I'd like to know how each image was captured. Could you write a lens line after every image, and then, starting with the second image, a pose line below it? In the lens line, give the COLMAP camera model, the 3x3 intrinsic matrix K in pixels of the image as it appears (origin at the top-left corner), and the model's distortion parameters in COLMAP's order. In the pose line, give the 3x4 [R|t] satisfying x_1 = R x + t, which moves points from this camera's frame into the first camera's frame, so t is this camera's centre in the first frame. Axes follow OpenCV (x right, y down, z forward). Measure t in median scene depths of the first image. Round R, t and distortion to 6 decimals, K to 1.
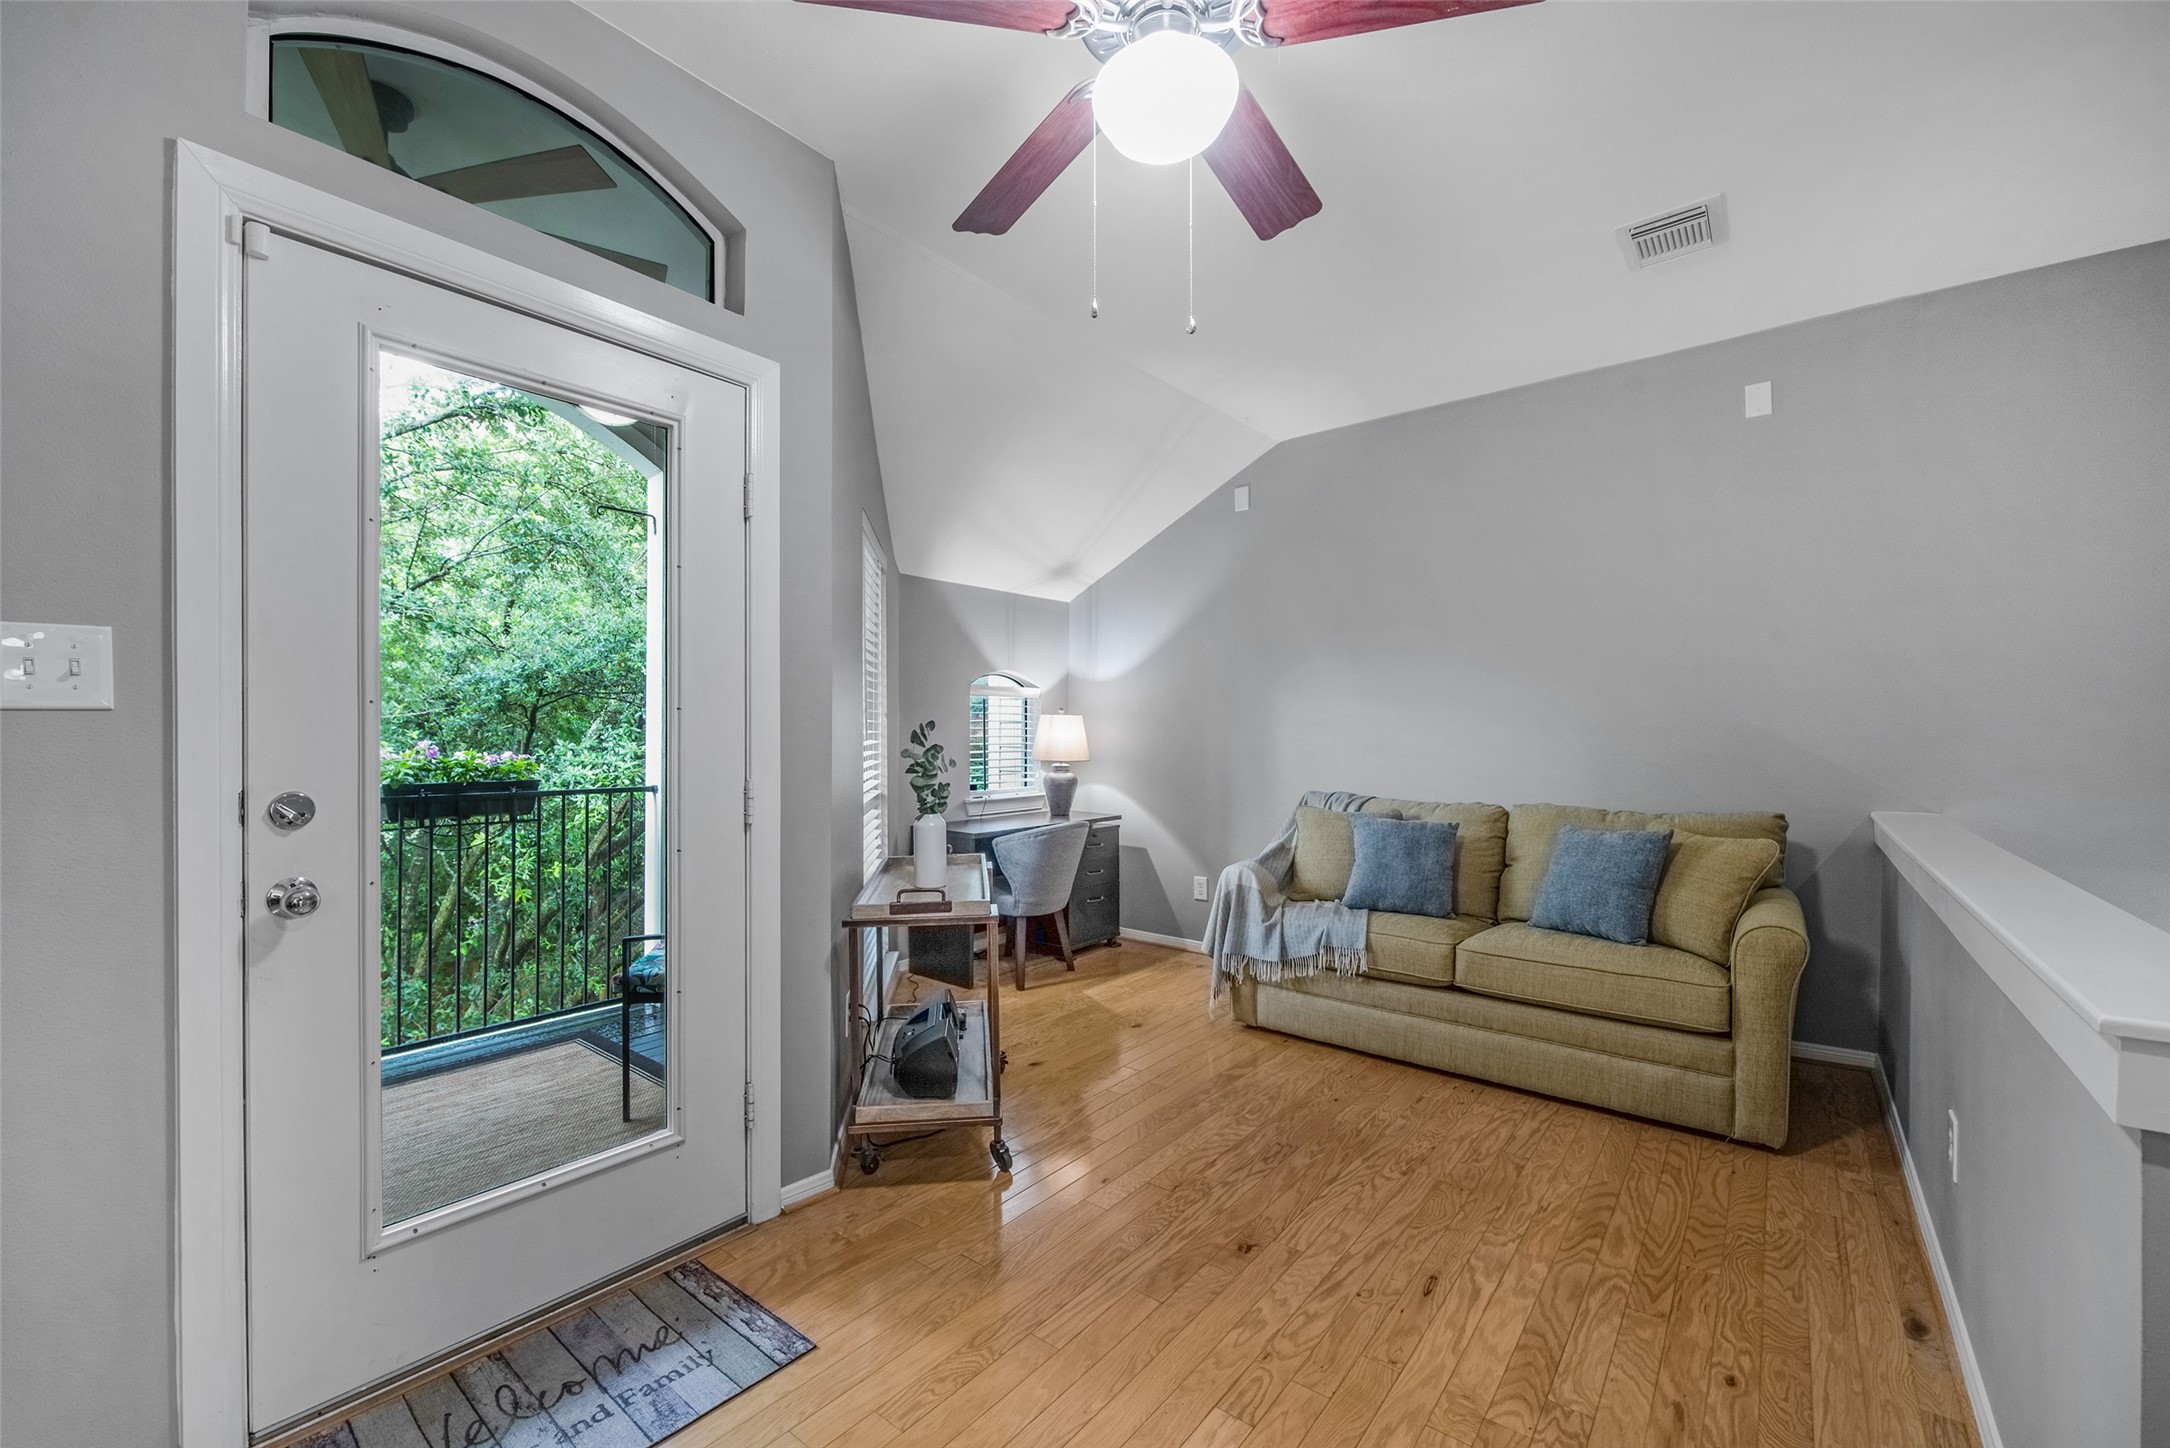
lens RADIAL K [[873.6, 0, 1053.7], [0, 873.6, 748.4], [0, 0, 1]] dist [-0.000896, -0.003184]
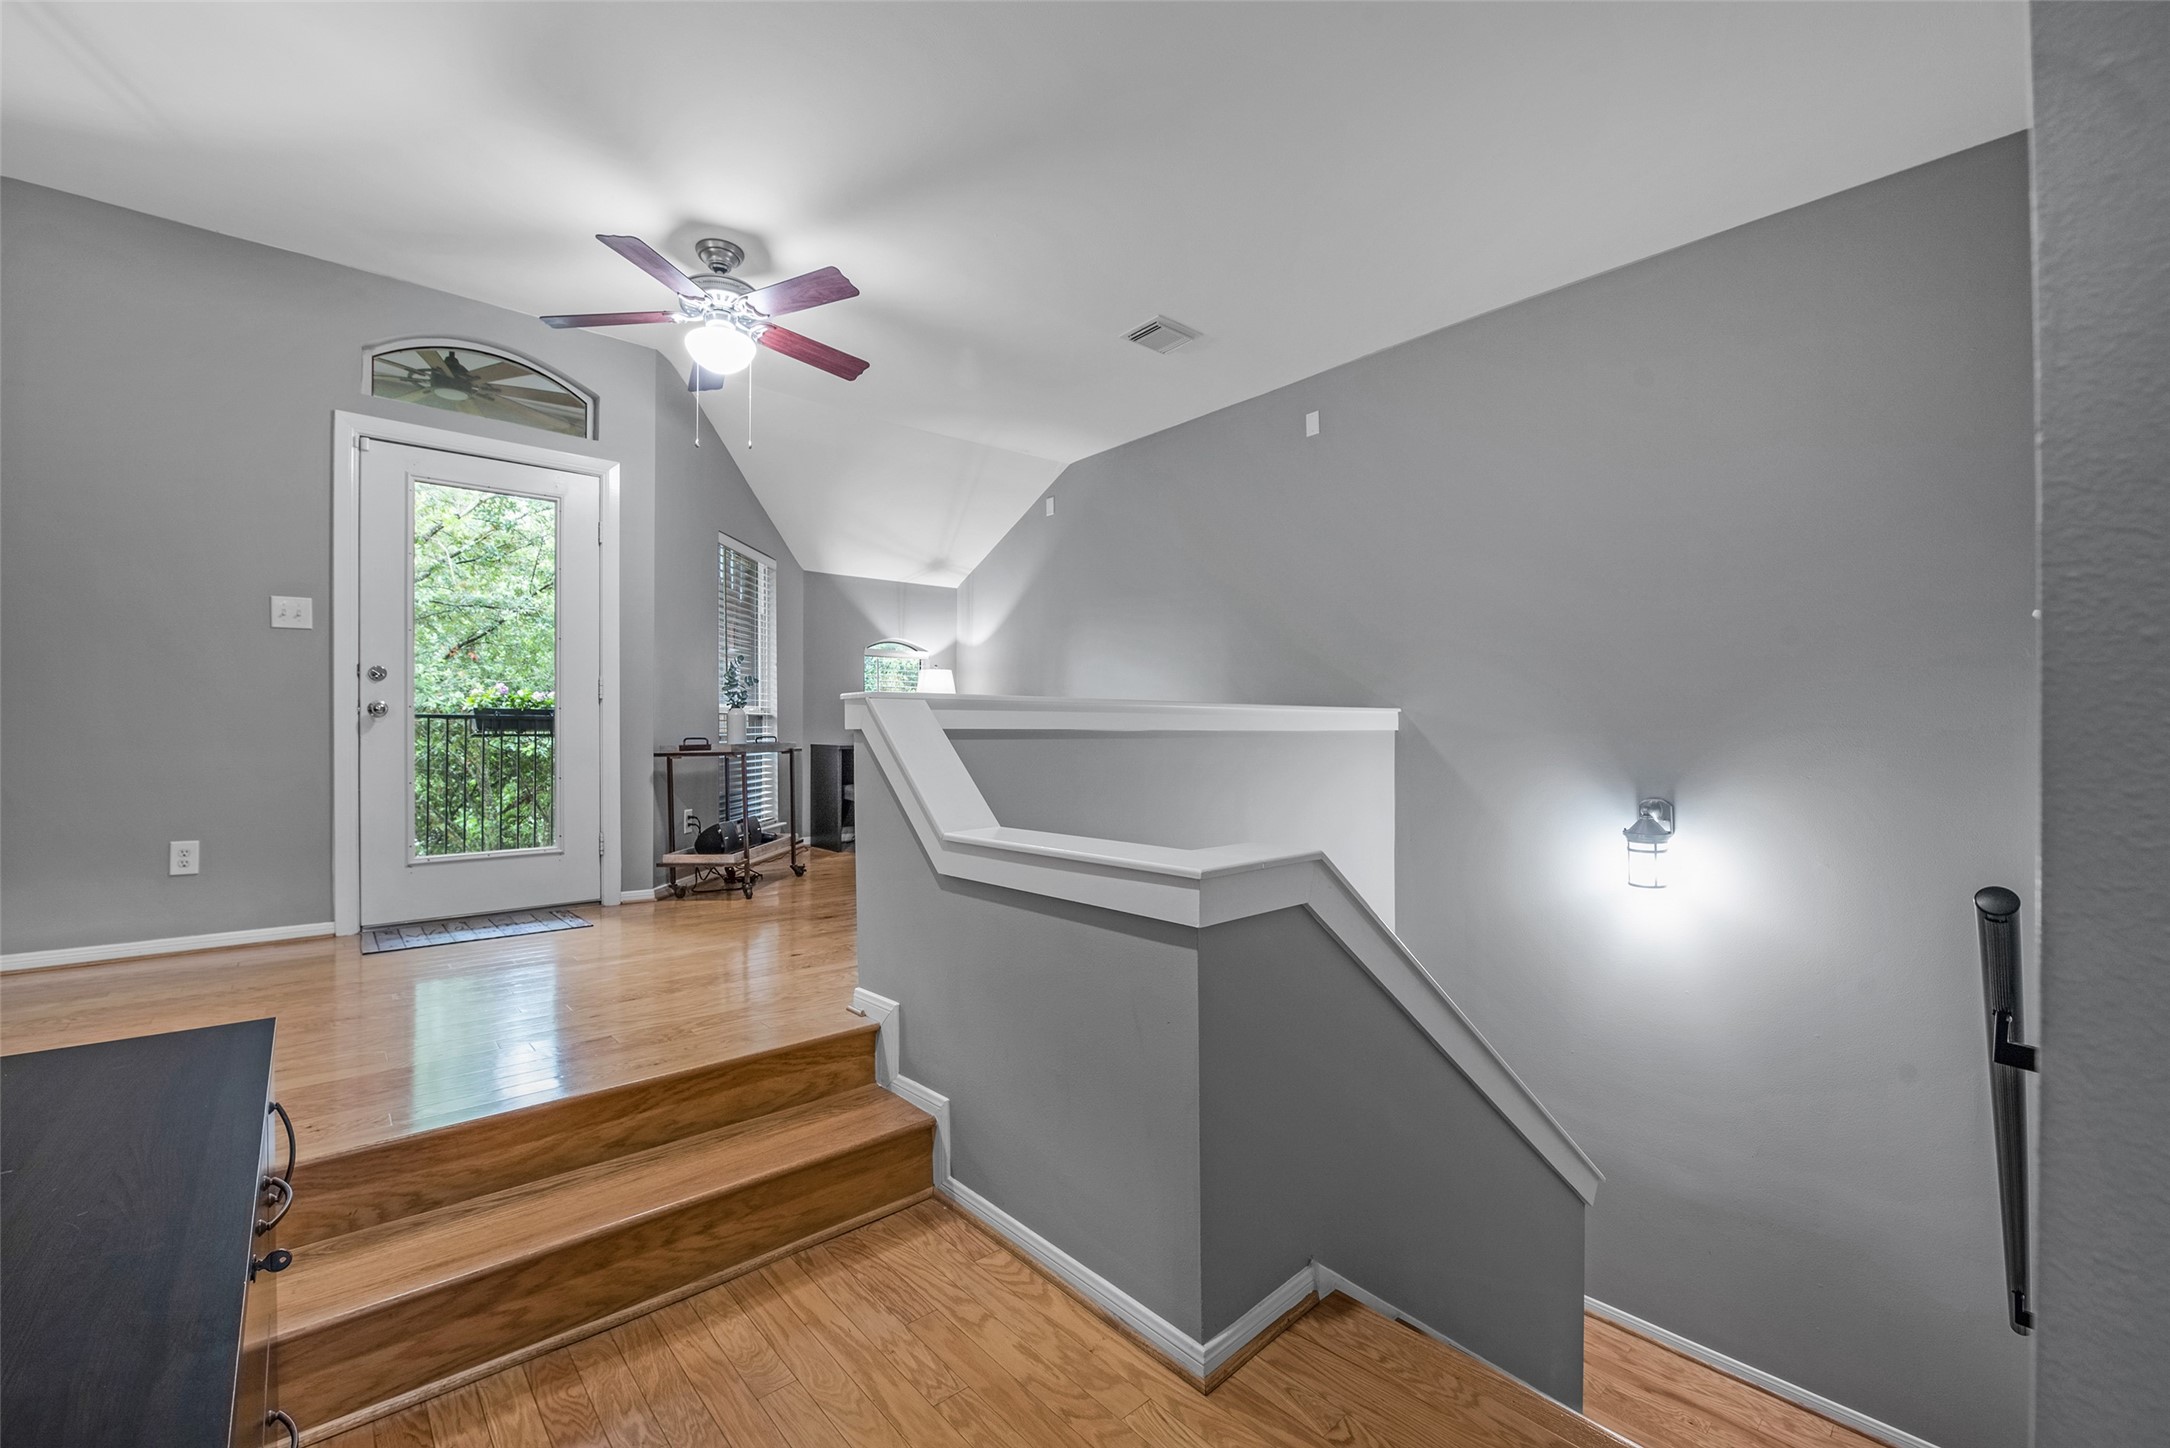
lens RADIAL K [[871.3, 0, 1030.0], [0, 871.3, 736.0], [0, 0, 1]] dist [-0.001524, -0.000115]
pose [[0.984293, -0.006475, -0.176424, 0.513833], [0.004321, 0.999911, -0.012591, 0.107990], [0.176490, 0.011631, 0.984234, -0.408963]]
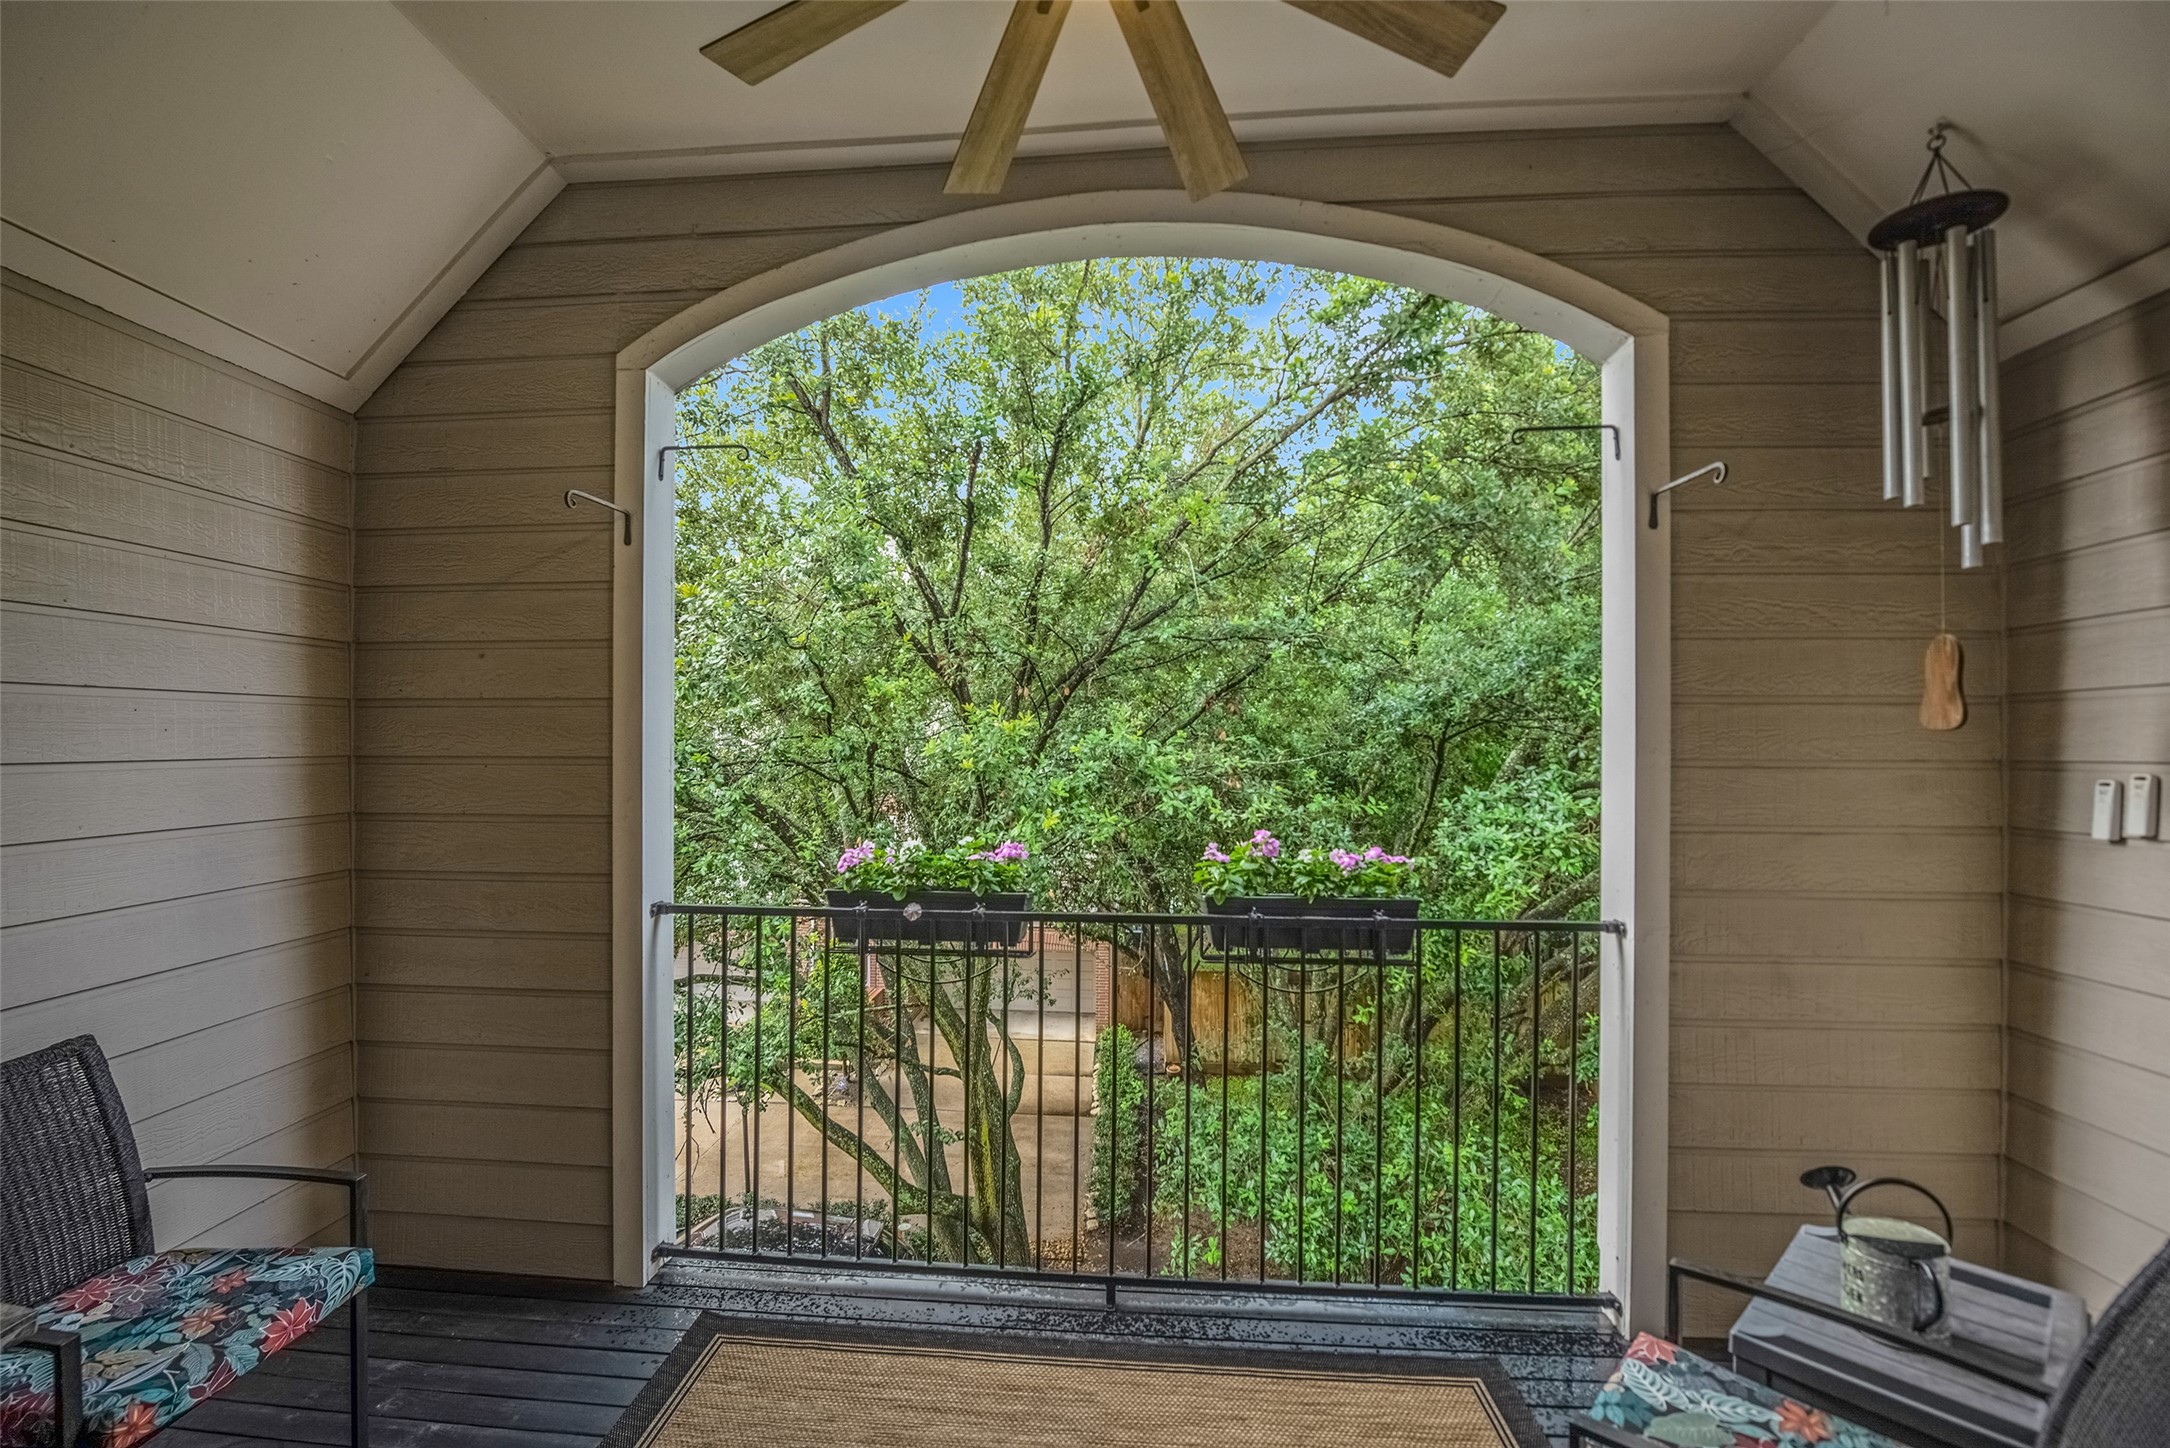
lens RADIAL K [[900.4, 0, 1055.2], [0, 900.4, 740.8], [0, 0, 1]] dist [-0.001621, -0.000243]
pose [[0.575634, -0.010624, -0.817638, -0.217471], [-0.004533, 0.999859, -0.016183, -0.063268], [0.817695, 0.013022, 0.575505, 0.424483]]
